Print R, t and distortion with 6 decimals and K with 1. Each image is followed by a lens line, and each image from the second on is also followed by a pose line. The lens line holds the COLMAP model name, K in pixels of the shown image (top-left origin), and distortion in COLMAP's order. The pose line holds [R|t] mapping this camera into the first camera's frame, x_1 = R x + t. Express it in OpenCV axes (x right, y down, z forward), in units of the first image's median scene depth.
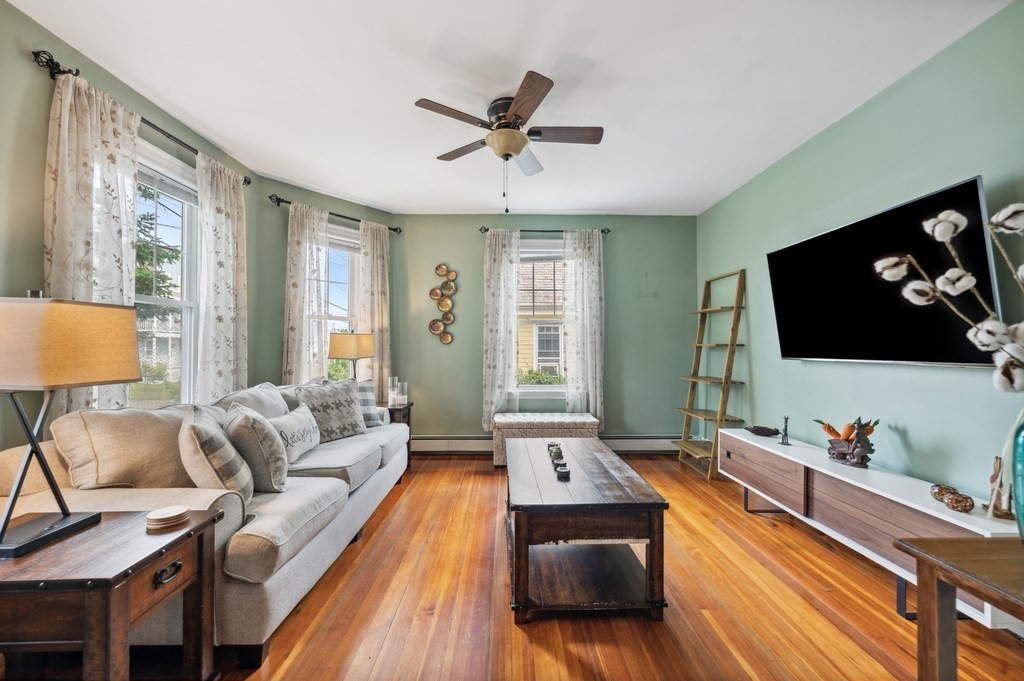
lens RADIAL K [[416.2, 0, 512.5], [0, 416.2, 339.7], [0, 0, 1]] dist [-0.004290, 0.000176]
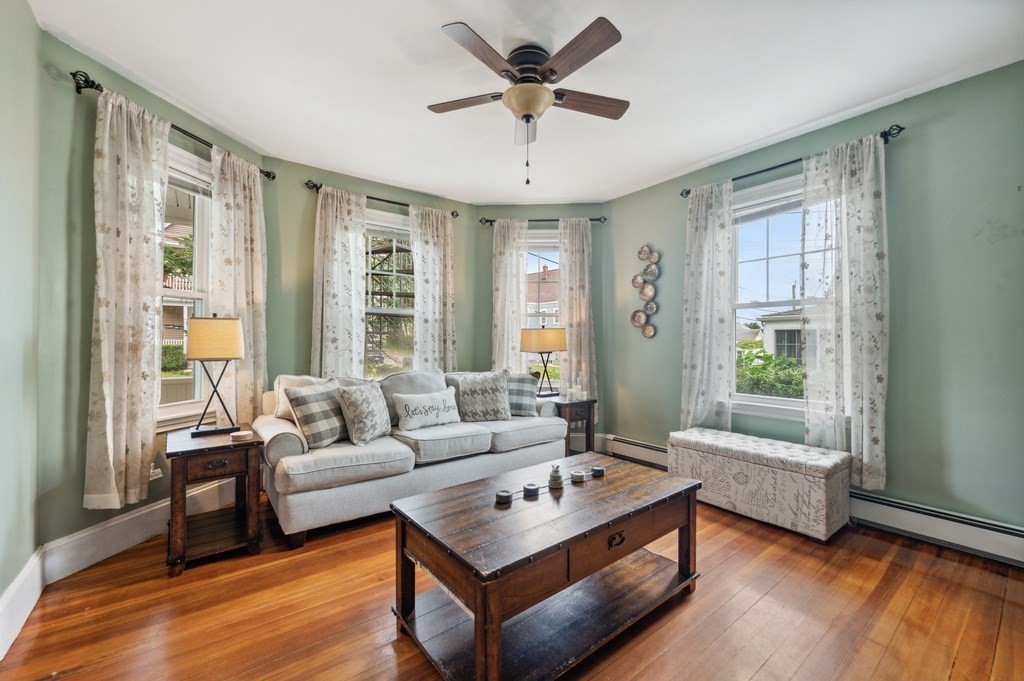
lens RADIAL K [[416.2, 0, 508.6], [0, 416.2, 342.1], [0, 0, 1]] dist [-0.004290, 0.000176]
pose [[0.587680, 0.001501, -0.809092, 0.375856], [0.012562, 0.999861, 0.010979, 0.006262], [0.808996, -0.016615, 0.587579, 0.261525]]
